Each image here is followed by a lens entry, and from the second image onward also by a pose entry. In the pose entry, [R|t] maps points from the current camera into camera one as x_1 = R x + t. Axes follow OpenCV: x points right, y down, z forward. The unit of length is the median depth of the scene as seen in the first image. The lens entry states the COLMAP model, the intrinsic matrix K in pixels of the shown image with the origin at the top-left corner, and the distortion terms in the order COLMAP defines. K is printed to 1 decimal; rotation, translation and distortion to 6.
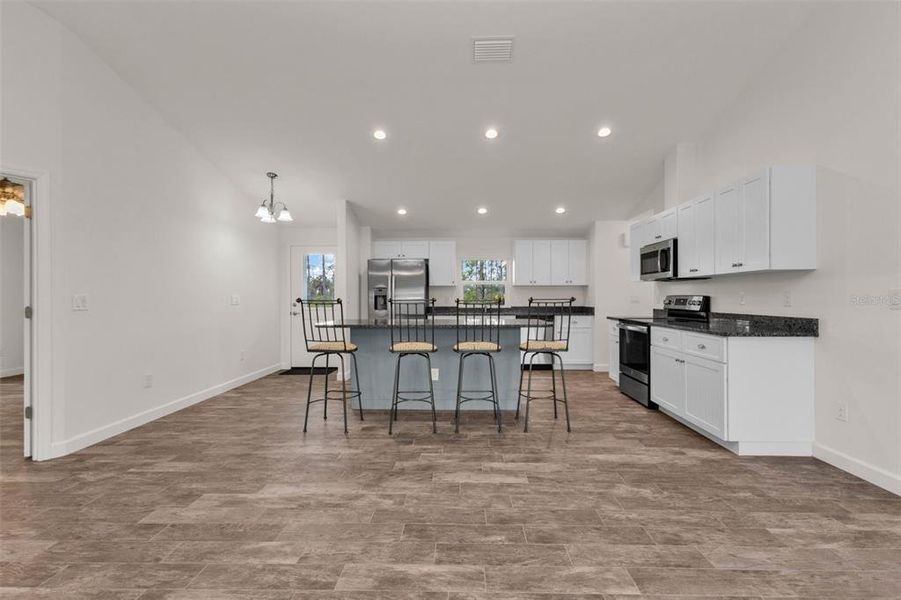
lens RADIAL K [[391.4, 0, 456.5], [0, 391.4, 299.7], [0, 0, 1]] dist [0.015377, -0.005621]
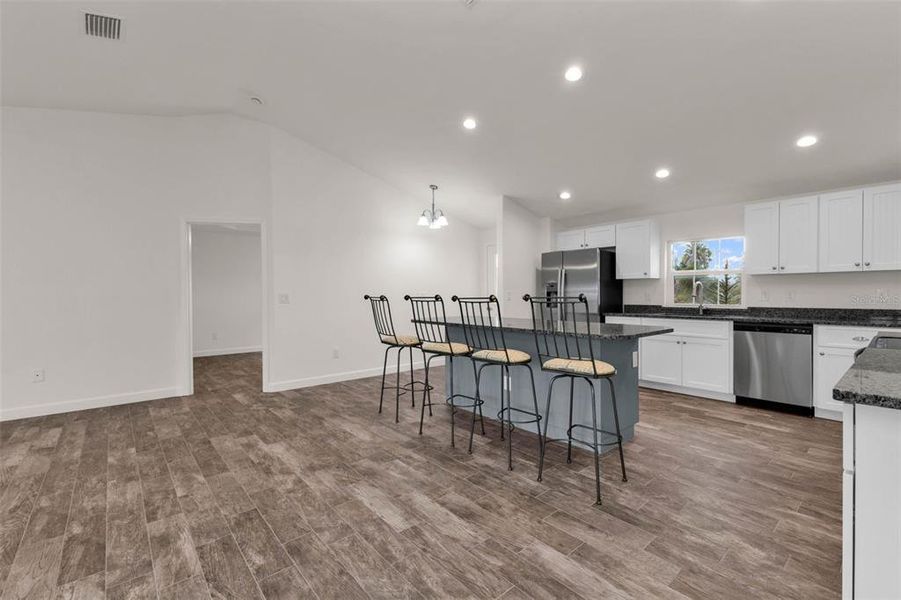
lens RADIAL K [[391.4, 0, 456.9], [0, 391.4, 298.3], [0, 0, 1]] dist [0.015377, -0.005621]
pose [[0.675869, 0.007305, -0.736986, 0.596440], [-0.001658, 0.999963, 0.008391, -0.003993], [0.737020, -0.004449, 0.675856, 0.399410]]
